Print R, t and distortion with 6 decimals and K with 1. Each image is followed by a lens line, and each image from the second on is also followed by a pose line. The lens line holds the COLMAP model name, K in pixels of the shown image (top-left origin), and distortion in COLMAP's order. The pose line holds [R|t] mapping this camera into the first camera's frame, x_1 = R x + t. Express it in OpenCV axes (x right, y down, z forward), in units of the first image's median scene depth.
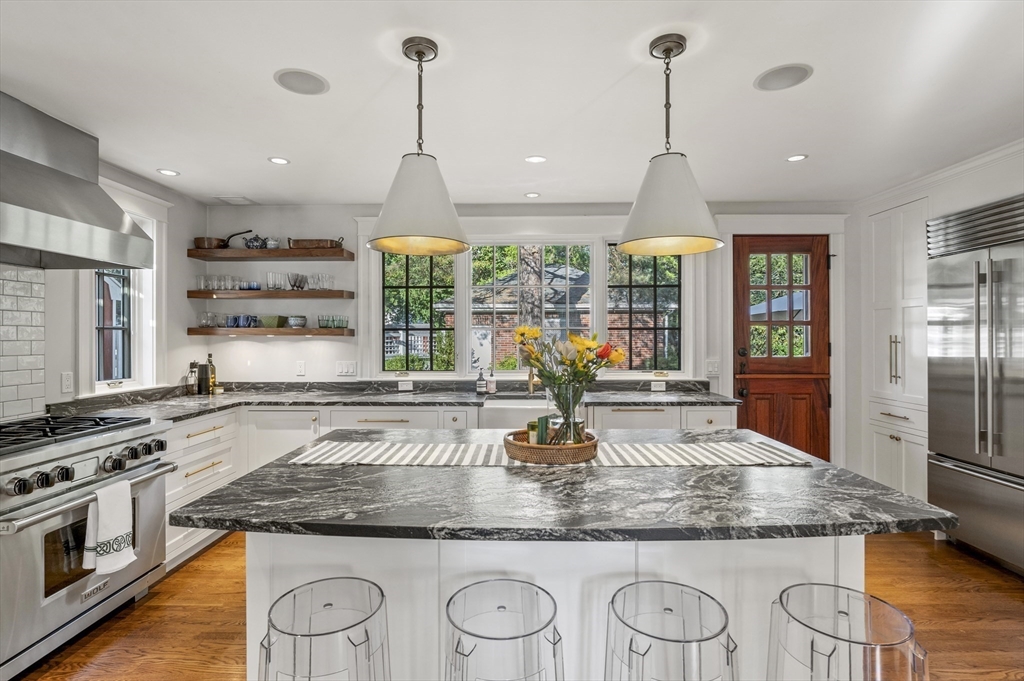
lens RADIAL K [[500.7, 0, 510.6], [0, 500.7, 329.2], [0, 0, 1]] dist [-0.022460, -0.000754]
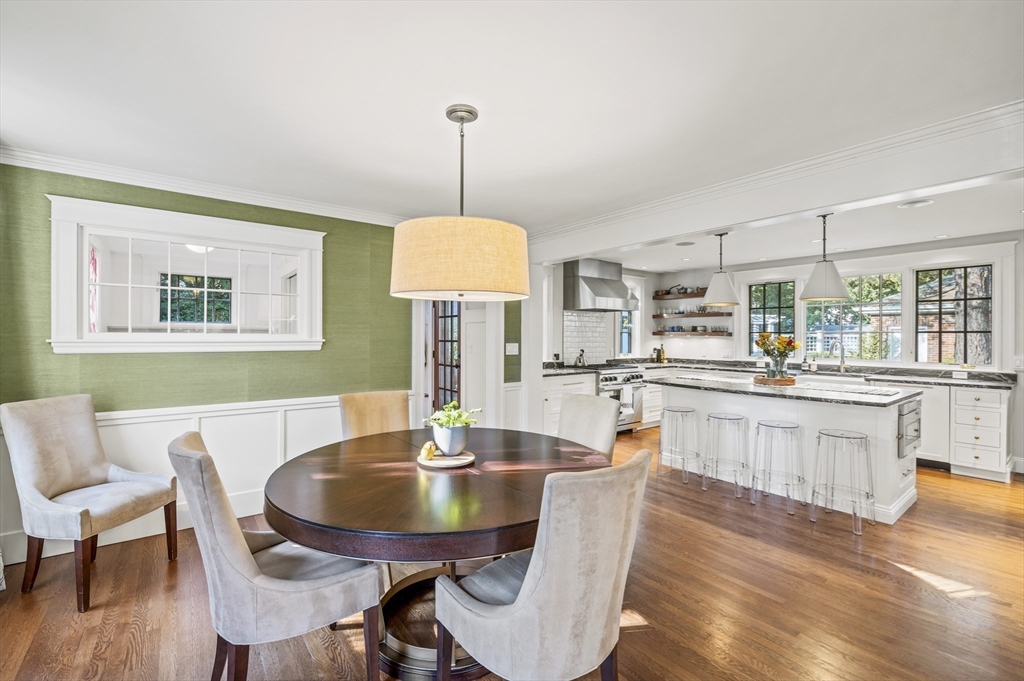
lens RADIAL K [[441.6, 0, 512.0], [0, 441.6, 340.5], [0, 0, 1]] dist [-0.001855, -0.000075]
pose [[0.616646, 0.013620, -0.787123, 0.499092], [0.007767, 0.999696, 0.023383, -0.015877], [0.787202, -0.020533, 0.616353, -0.689091]]
